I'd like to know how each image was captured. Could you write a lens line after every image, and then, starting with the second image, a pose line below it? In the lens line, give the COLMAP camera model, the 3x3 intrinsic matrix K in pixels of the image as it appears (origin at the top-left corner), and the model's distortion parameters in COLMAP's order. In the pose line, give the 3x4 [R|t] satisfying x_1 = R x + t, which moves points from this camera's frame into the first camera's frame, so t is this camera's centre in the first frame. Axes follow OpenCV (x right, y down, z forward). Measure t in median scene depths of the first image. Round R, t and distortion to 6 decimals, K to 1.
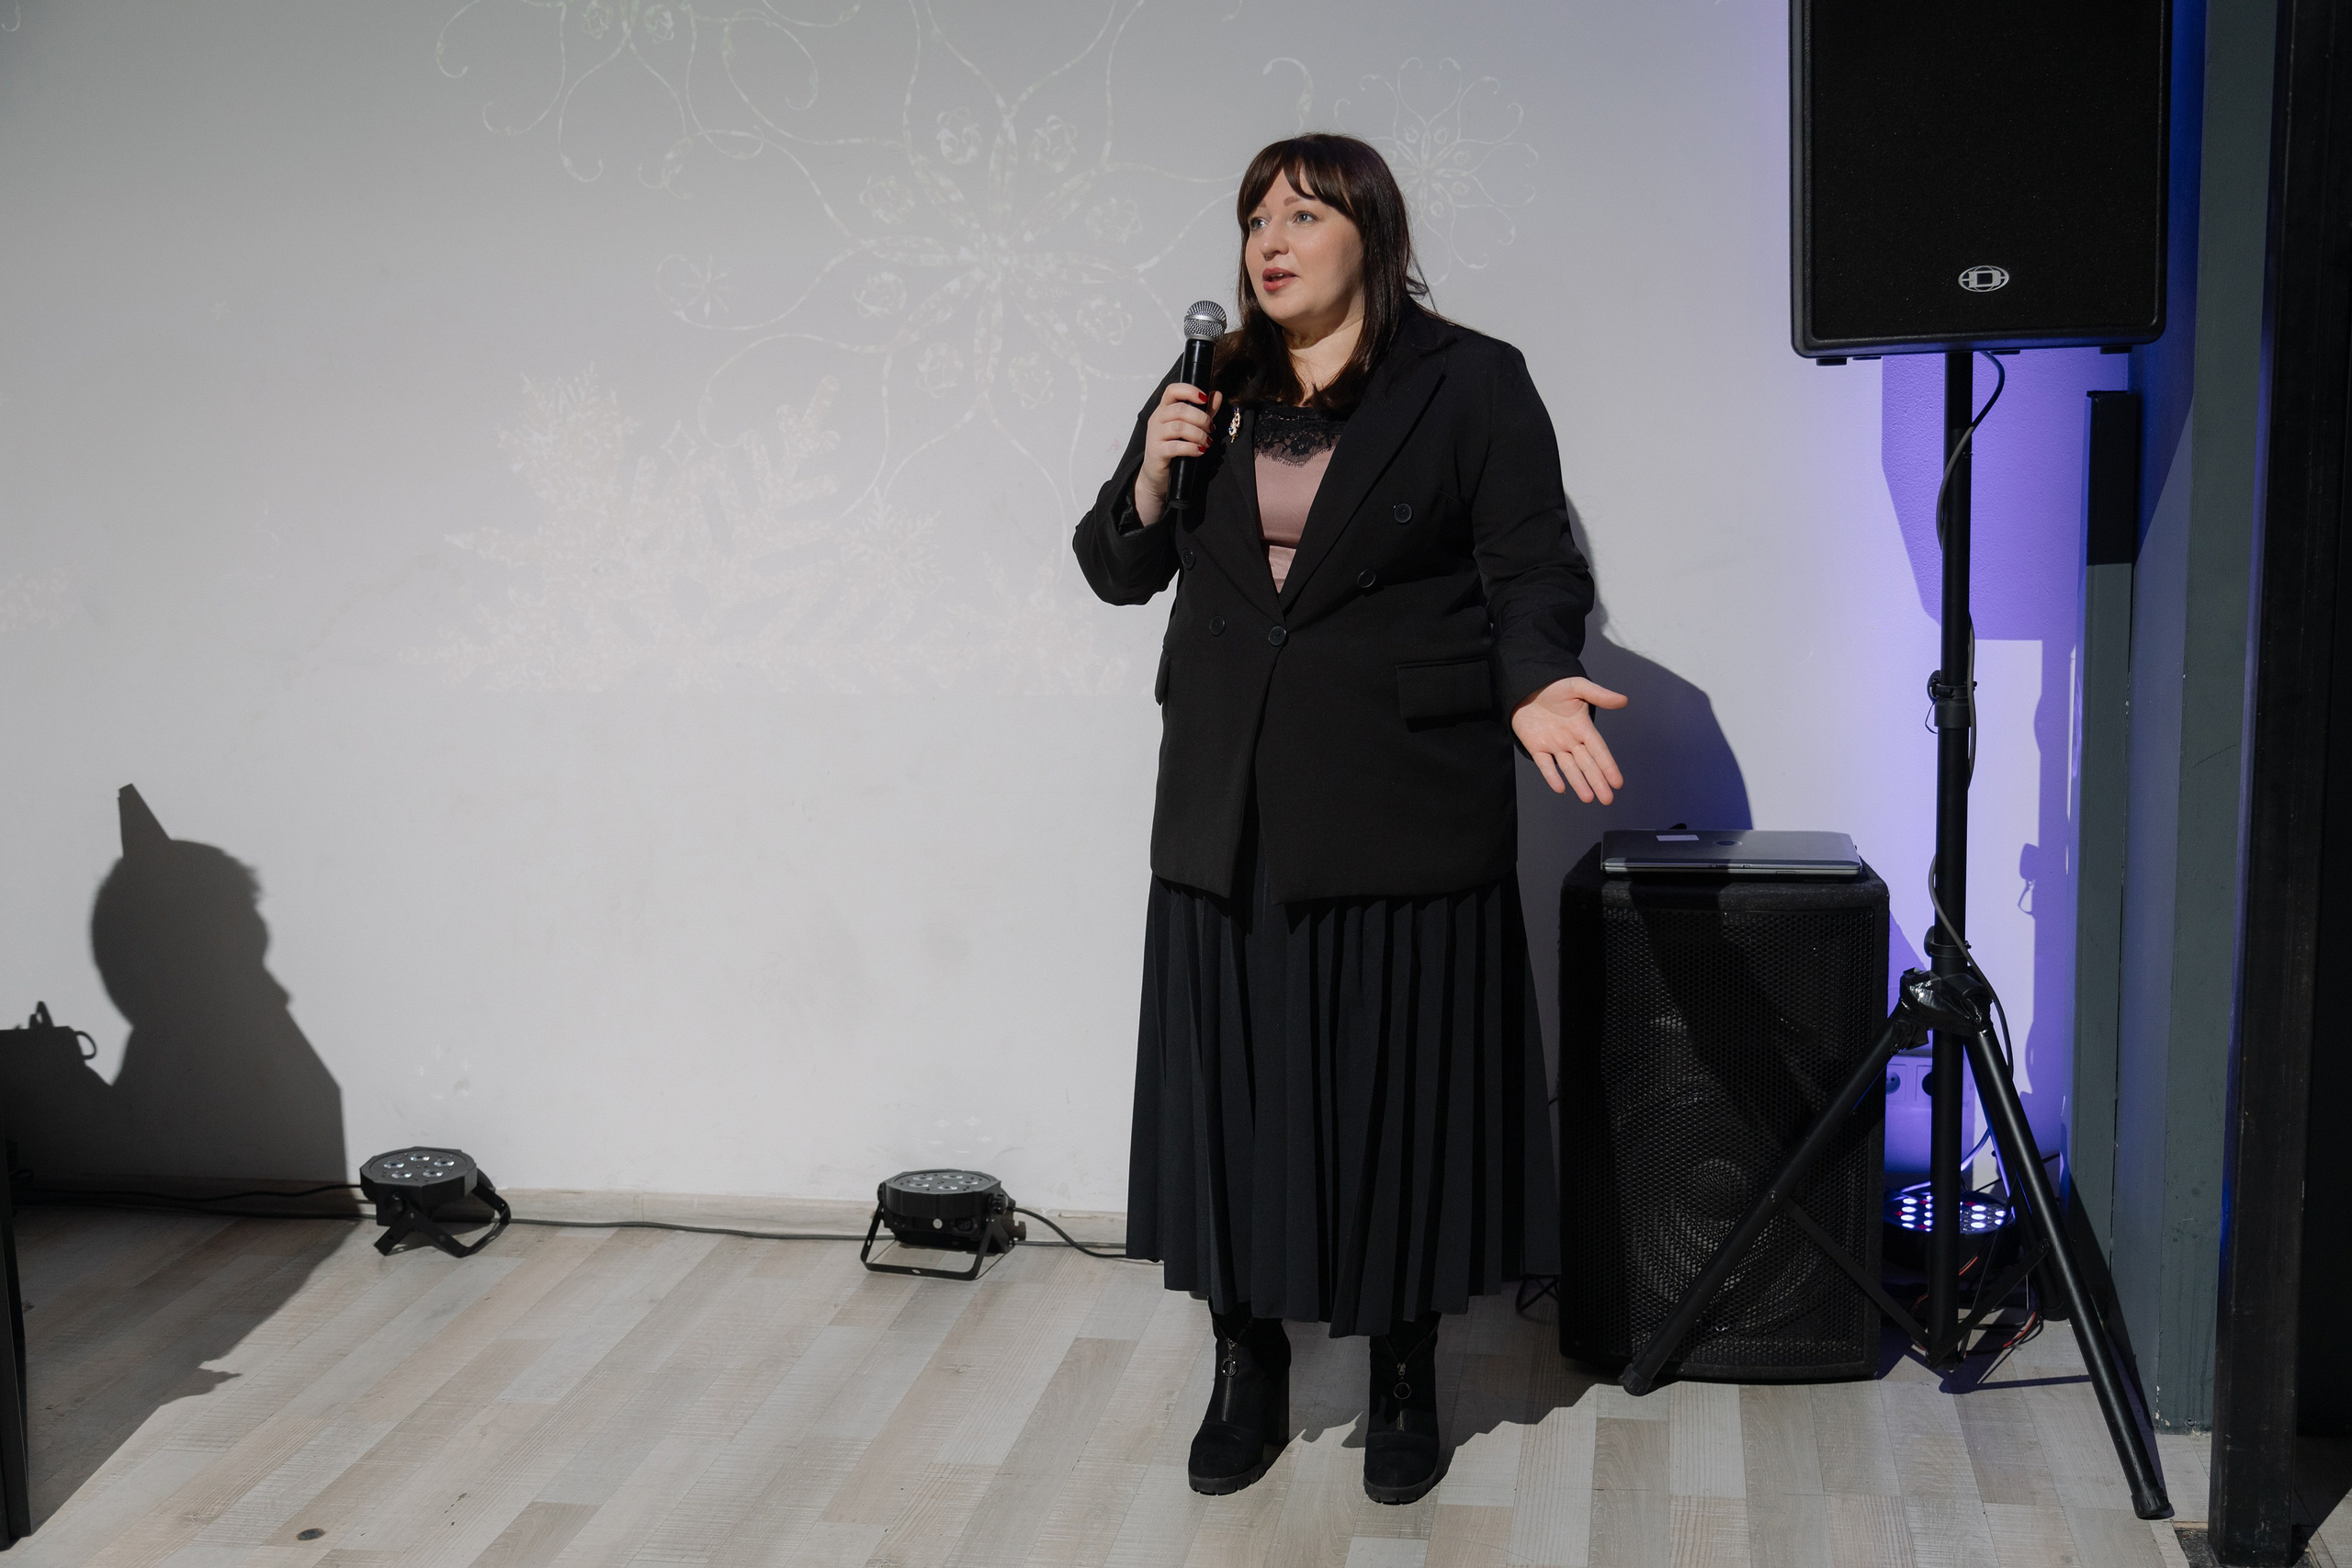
lens RADIAL K [[2742.7, 0, 1176.0], [0, 2742.7, 784.0], [0, 0, 1]] dist [0.016302, -0.017861]
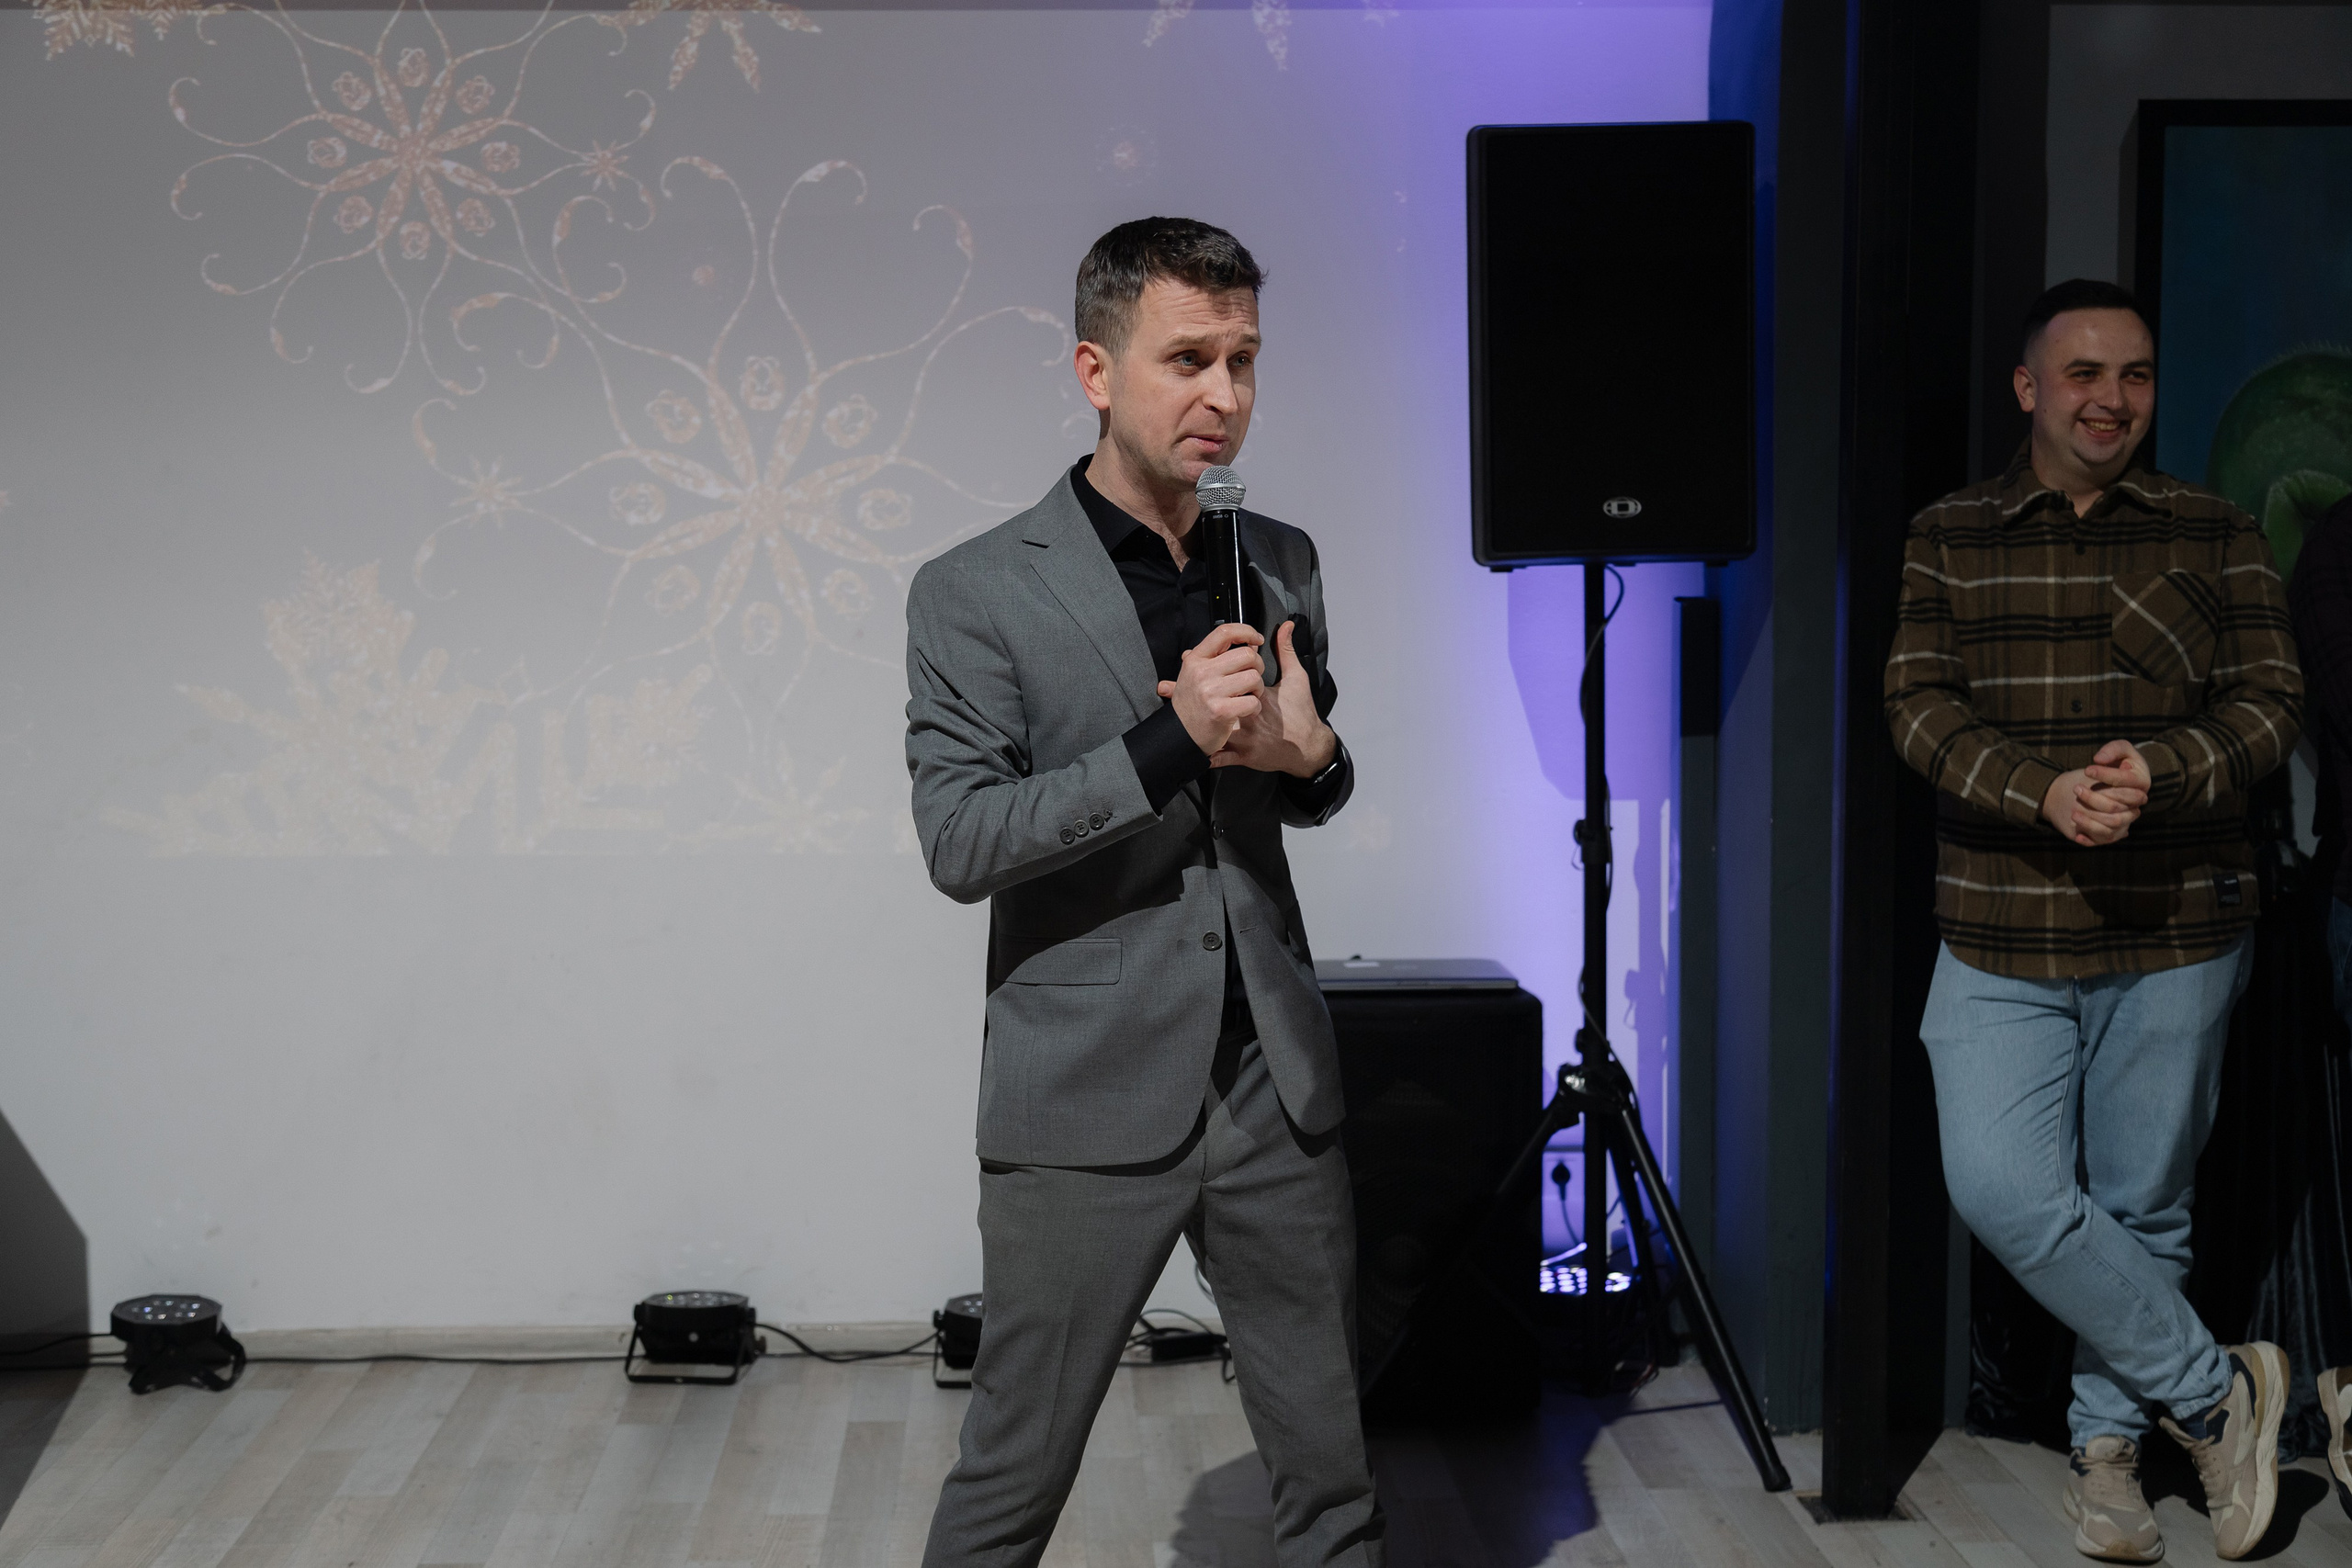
lens RADIAL K [[2969.4, 0, 1169.5], [0, 2969.4, 789.5], [0, 0, 1]] dist [0.035707, -0.045229]
pose [[0.977430, -0.002445, 0.211244, -0.174086], [0.018426, 0.997109, -0.073718, 0.037945], [-0.210453, 0.075947, 0.974649, -0.248350]]
